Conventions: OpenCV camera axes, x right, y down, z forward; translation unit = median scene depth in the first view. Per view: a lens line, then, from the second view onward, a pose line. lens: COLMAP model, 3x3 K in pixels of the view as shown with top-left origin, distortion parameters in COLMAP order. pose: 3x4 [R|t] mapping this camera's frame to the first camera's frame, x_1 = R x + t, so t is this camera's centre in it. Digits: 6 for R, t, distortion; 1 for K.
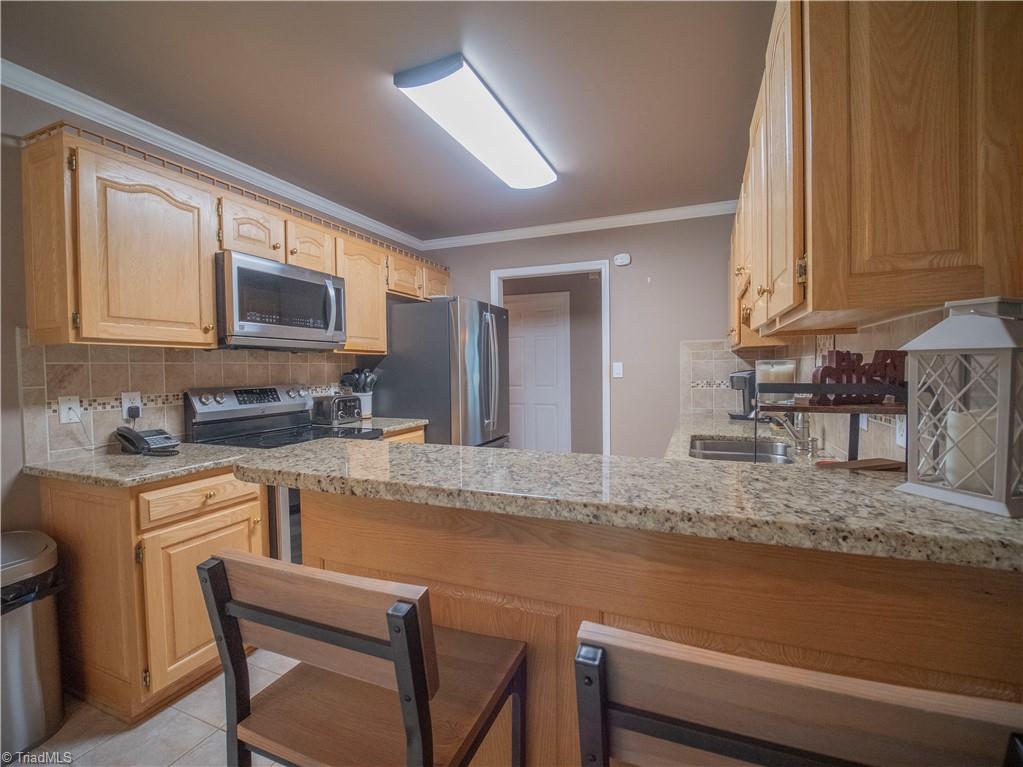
lens RADIAL K [[470.2, 0, 511.5], [0, 470.2, 383.5], [0, 0, 1]] dist [-0.000612, -0.000099]
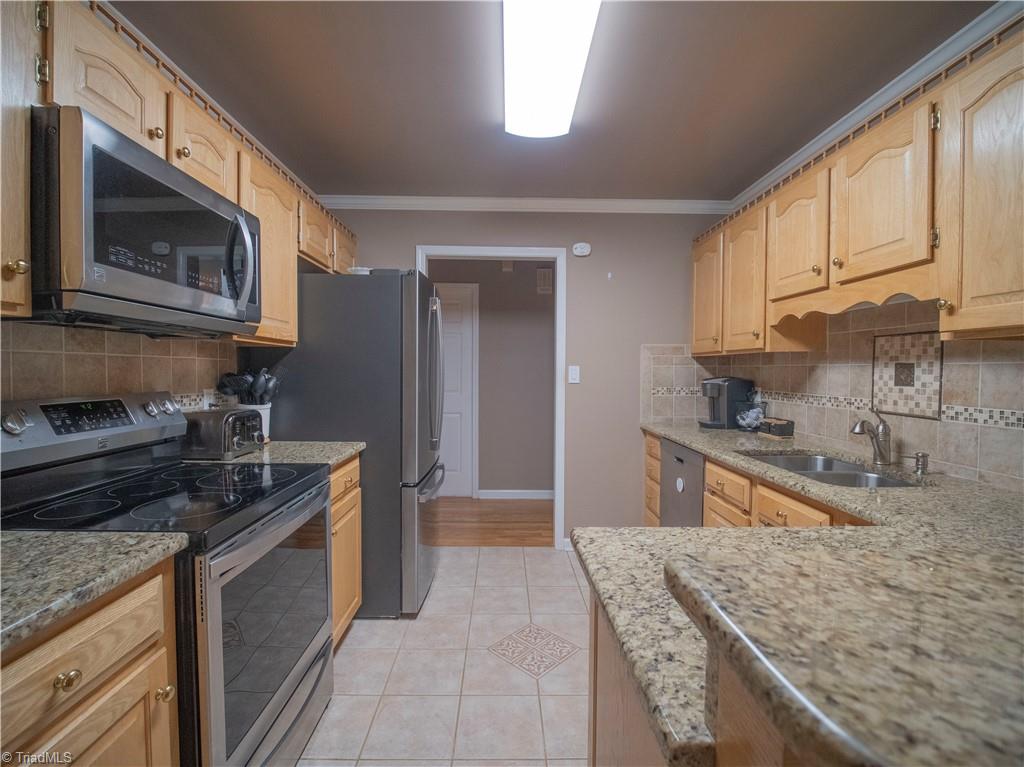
lens RADIAL K [[466.4, 0, 510.8], [0, 466.4, 381.2], [0, 0, 1]] dist [-0.016275, 0.000990]
pose [[0.917147, 0.008493, 0.398459, -0.293400], [-0.004140, 0.999922, -0.011783, -0.007329], [-0.398528, 0.009157, 0.917110, 0.320354]]
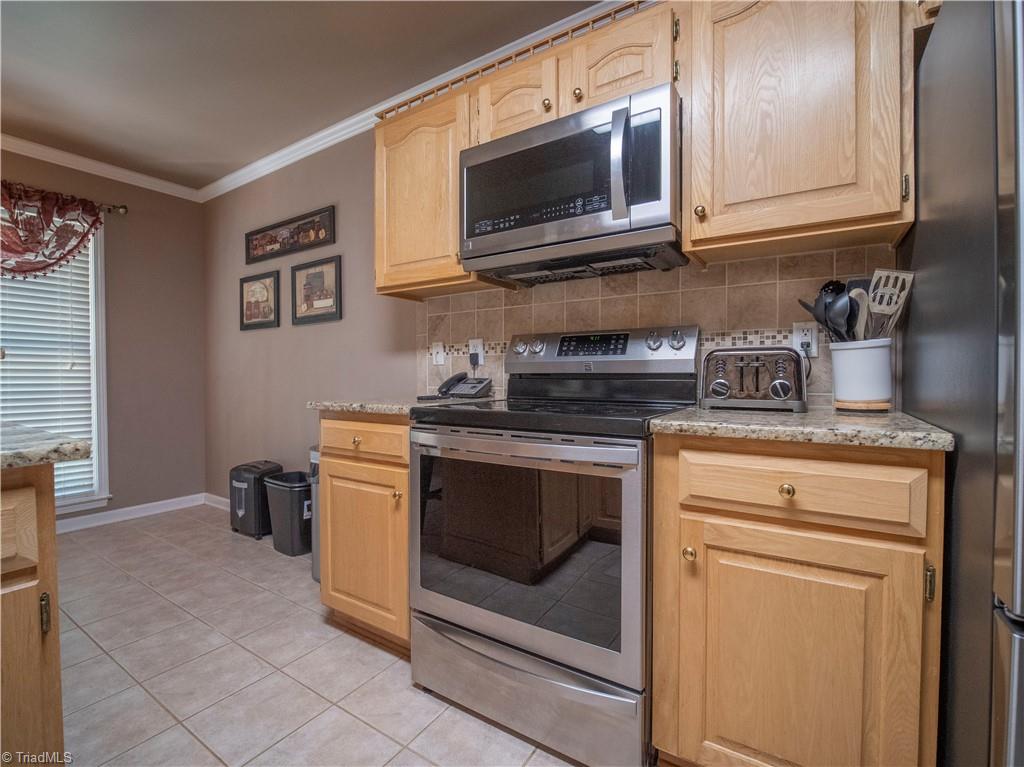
lens RADIAL K [[466.4, 0, 510.8], [0, 466.4, 381.2], [0, 0, 1]] dist [-0.016275, 0.000990]
pose [[-0.184092, 0.022463, -0.982652, 0.120722], [-0.030383, 0.999131, 0.028531, 0.057957], [0.982439, 0.035108, -0.183249, 0.940556]]
